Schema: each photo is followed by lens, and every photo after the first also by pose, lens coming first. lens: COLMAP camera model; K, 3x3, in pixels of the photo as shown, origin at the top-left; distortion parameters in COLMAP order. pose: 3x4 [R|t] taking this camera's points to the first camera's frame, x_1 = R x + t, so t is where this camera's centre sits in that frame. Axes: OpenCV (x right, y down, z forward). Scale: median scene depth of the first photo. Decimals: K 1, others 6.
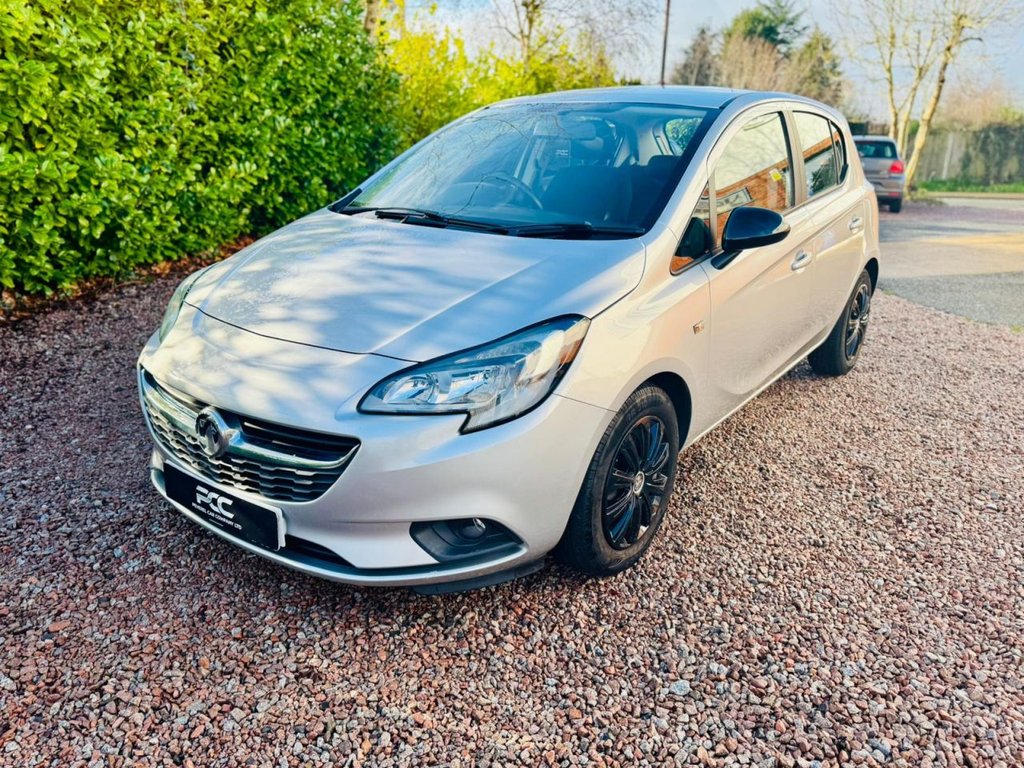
lens RADIAL K [[785.6, 0, 521.3], [0, 785.6, 387.2], [0, 0, 1]] dist [0.022125, -0.028044]
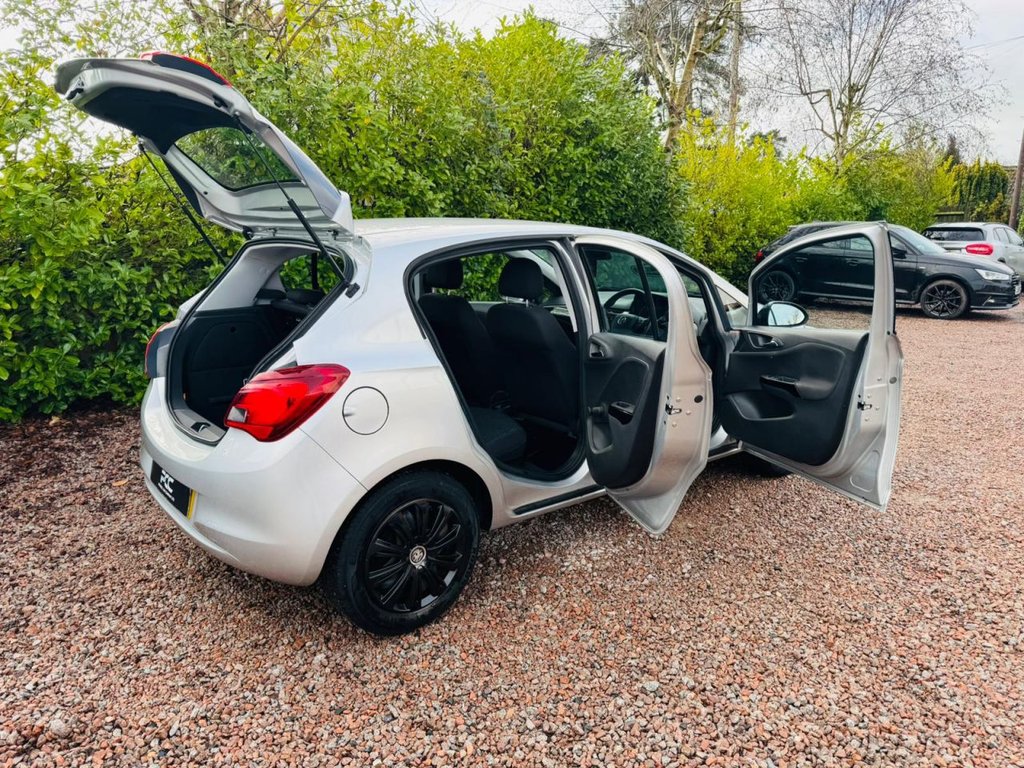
lens RADIAL K [[737.3, 0, 509.3], [0, 737.3, 384.9], [0, 0, 1]] dist [0.029744, -0.038046]
pose [[0.898015, 0.076990, -0.433176, 0.441602], [-0.116896, 0.990934, -0.066213, -0.009226], [0.424151, 0.110097, 0.898874, -0.252167]]
